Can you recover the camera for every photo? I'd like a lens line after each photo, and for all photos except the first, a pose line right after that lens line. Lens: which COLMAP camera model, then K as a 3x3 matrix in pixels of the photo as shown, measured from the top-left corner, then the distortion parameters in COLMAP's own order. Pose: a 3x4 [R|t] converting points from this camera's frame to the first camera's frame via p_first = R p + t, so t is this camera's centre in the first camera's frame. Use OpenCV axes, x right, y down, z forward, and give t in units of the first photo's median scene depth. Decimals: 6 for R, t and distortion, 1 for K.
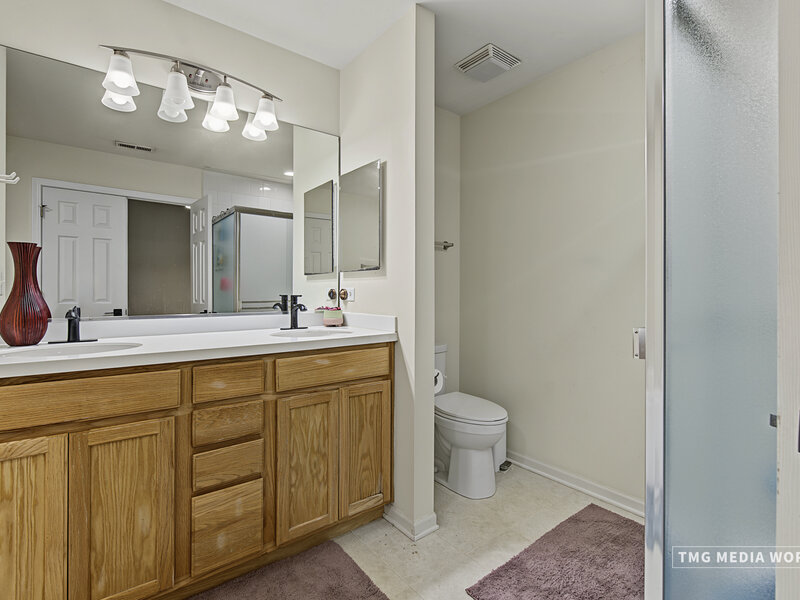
lens RADIAL K [[408.5, 0, 391.3], [0, 408.5, 289.4], [0, 0, 1]] dist [0.000073, 0.002476]
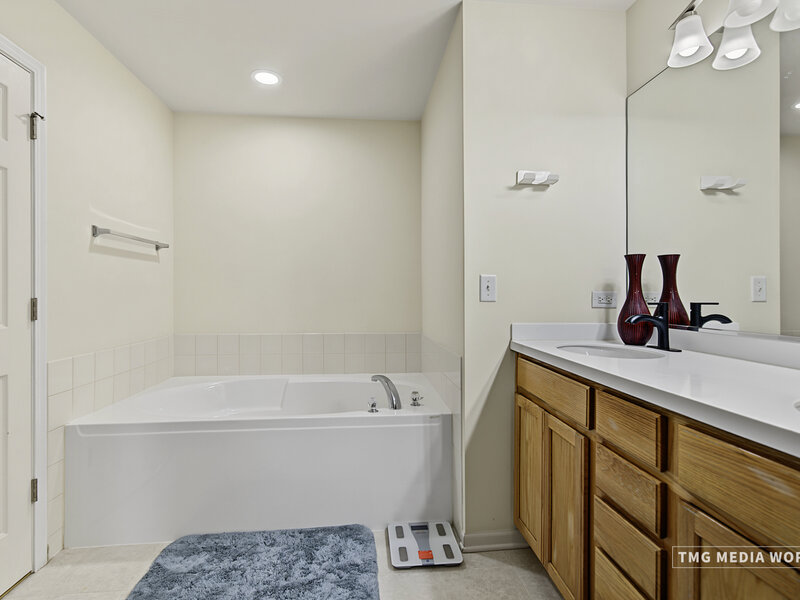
lens RADIAL K [[402.5, 0, 398.9], [0, 402.5, 294.3], [0, 0, 1]] dist [0.002376, 0.002081]
pose [[-0.549781, -0.008748, -0.835263, 0.388542], [-0.003672, 0.999961, -0.008056, 0.005942], [0.835301, -0.001362, -0.549792, 1.032735]]
